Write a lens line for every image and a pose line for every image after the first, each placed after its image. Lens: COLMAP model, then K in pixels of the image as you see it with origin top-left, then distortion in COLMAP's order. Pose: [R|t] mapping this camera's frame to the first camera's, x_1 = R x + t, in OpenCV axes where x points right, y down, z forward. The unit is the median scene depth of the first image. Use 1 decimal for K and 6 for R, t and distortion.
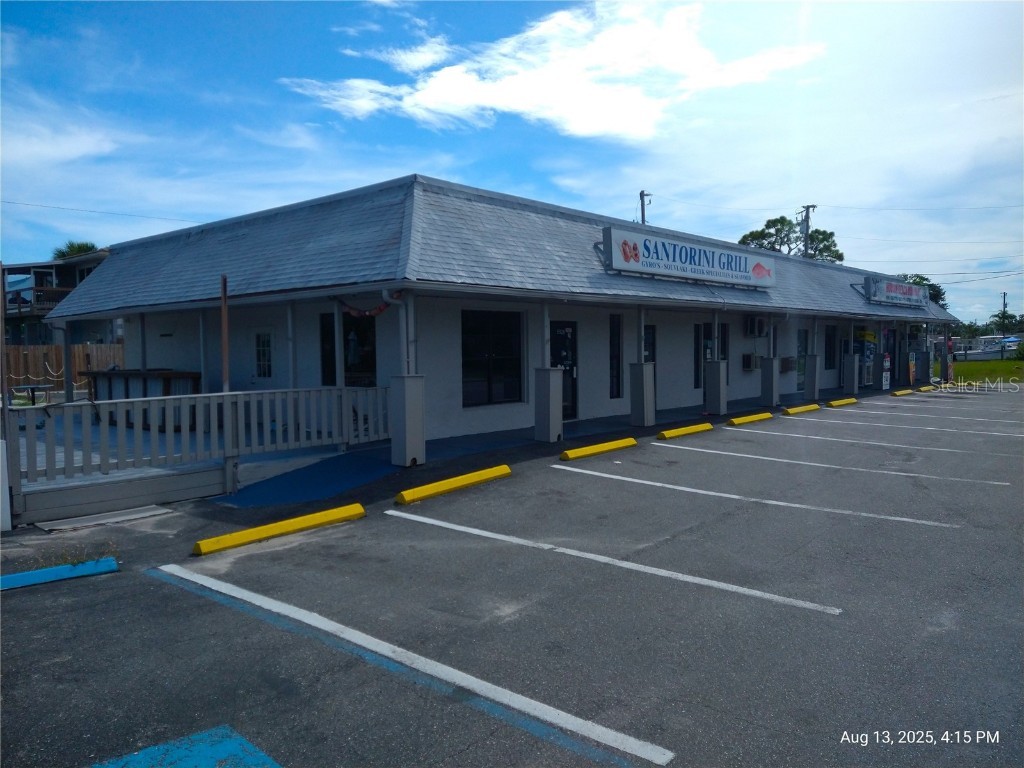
lens RADIAL K [[758.9, 0, 523.5], [0, 758.9, 380.8], [0, 0, 1]] dist [0.056276, -0.076142]
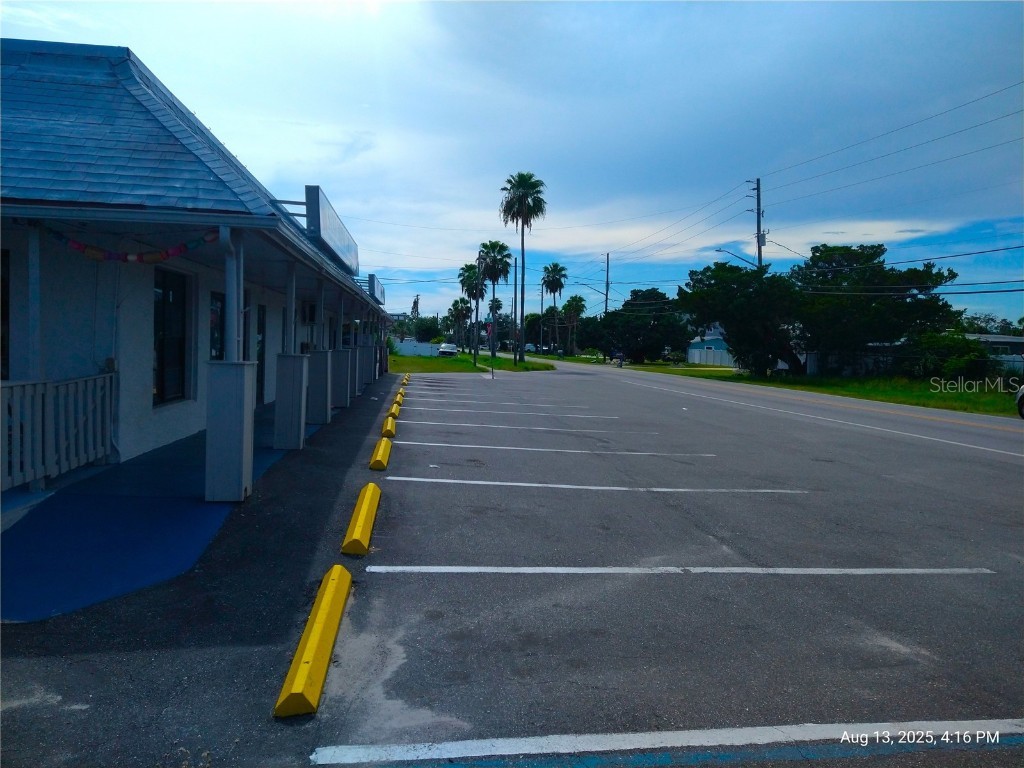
lens RADIAL K [[758.9, 0, 510.9], [0, 758.9, 383.3], [0, 0, 1]] dist [0.056276, -0.076142]
pose [[0.672679, -0.006922, 0.739902, -0.768984], [-0.005617, 0.999880, 0.014461, 0.000448], [-0.739913, -0.013884, 0.672560, 0.613876]]
